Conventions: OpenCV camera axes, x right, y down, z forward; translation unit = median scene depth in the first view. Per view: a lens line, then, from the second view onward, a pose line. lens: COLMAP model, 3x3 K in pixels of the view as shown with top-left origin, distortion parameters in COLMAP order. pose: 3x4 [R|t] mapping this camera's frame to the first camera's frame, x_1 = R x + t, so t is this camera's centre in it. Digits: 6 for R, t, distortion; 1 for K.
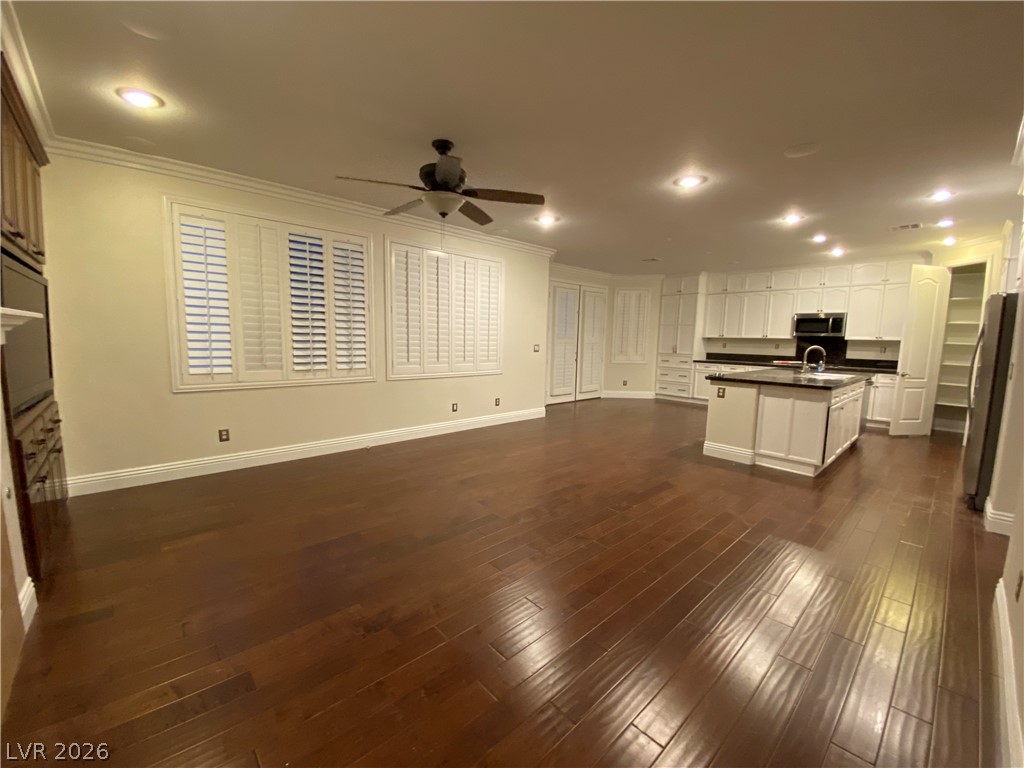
lens RADIAL K [[414.1, 0, 511.3], [0, 414.1, 384.7], [0, 0, 1]] dist [0.056404, -0.040305]
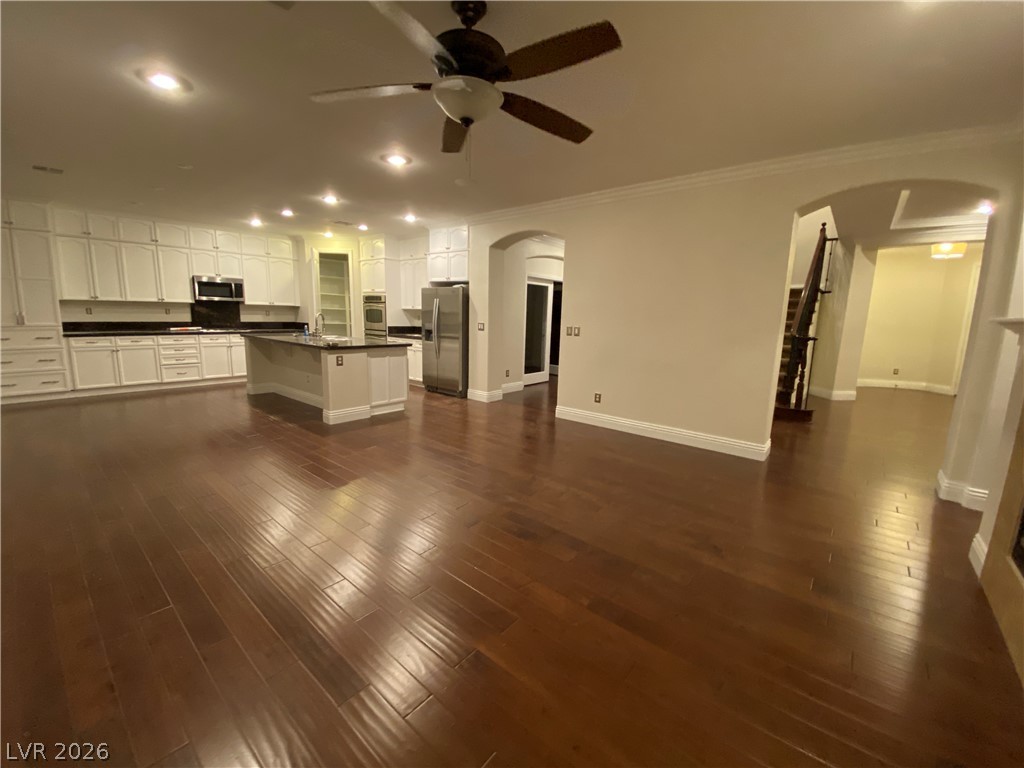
lens RADIAL K [[414.1, 0, 511.3], [0, 414.1, 384.7], [0, 0, 1]] dist [0.056404, -0.040305]
pose [[-0.125175, -0.187952, 0.974169, -0.512727], [0.086957, 0.976035, 0.199485, -0.082980], [-0.988317, 0.109681, -0.105832, 0.617309]]
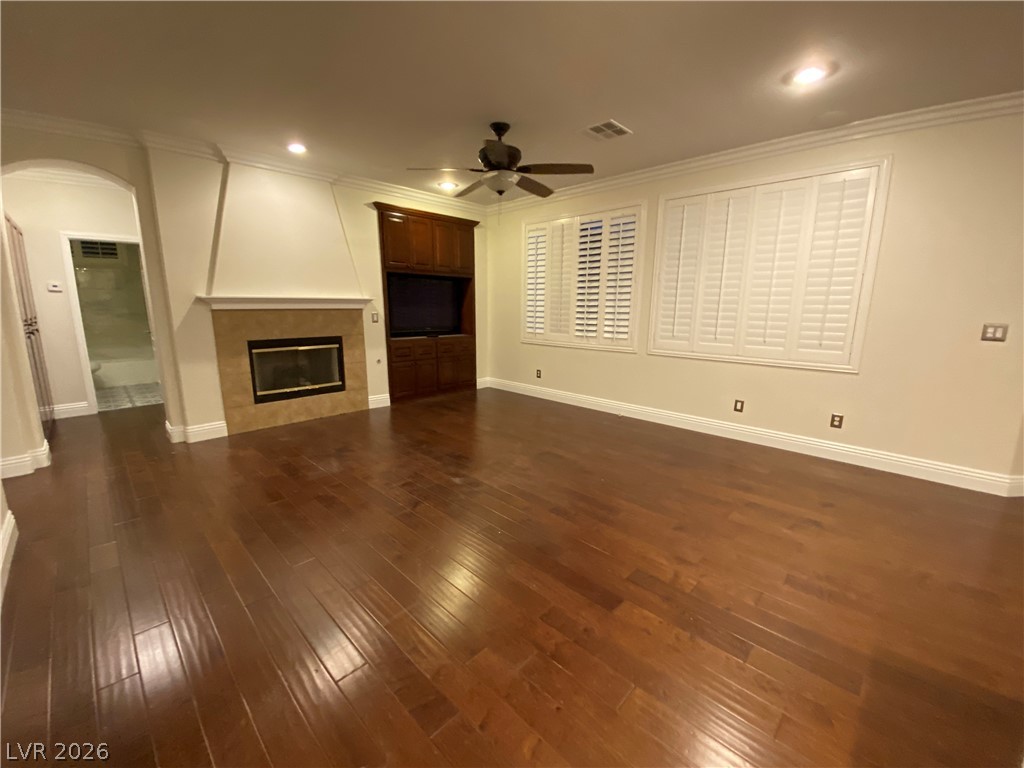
lens RADIAL K [[414.1, 0, 511.3], [0, 414.1, 384.7], [0, 0, 1]] dist [0.056404, -0.040305]
pose [[0.044564, 0.173180, -0.983881, 0.596758], [-0.117757, 0.978905, 0.166971, -0.060506], [0.992042, 0.108418, 0.064017, 0.600403]]
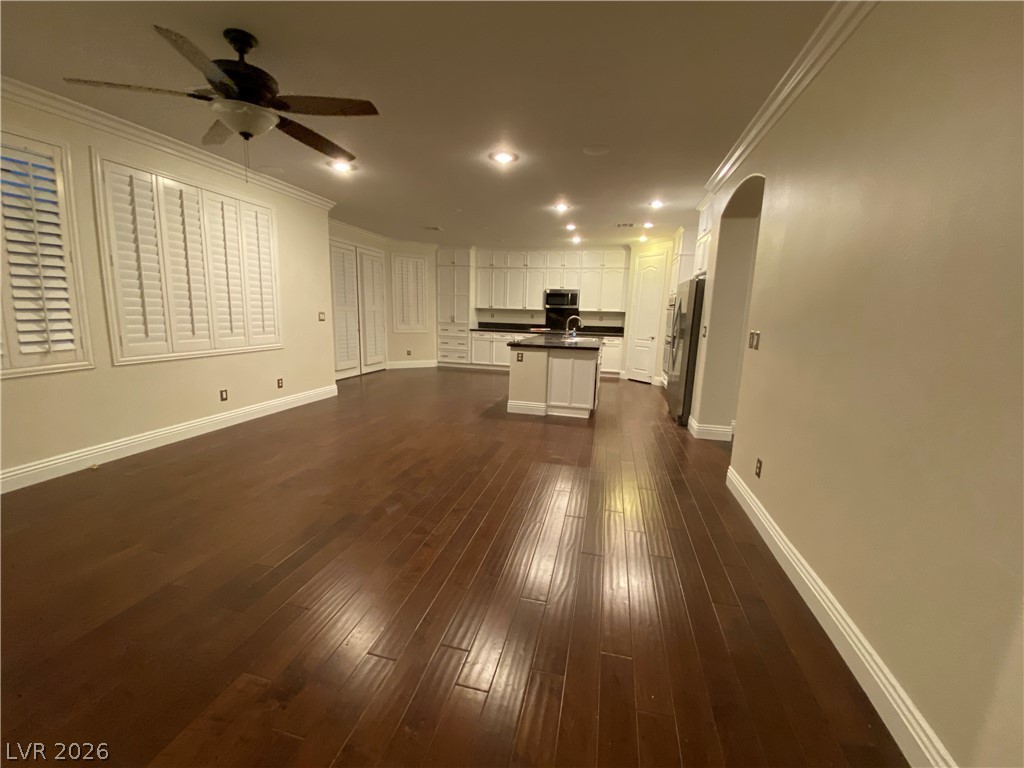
lens RADIAL K [[414.1, 0, 511.3], [0, 414.1, 384.7], [0, 0, 1]] dist [0.056404, -0.040305]
pose [[0.830647, -0.092133, 0.549124, -0.131619], [0.051487, 0.994699, 0.089009, -0.007087], [-0.554414, -0.045662, 0.830987, 0.060562]]
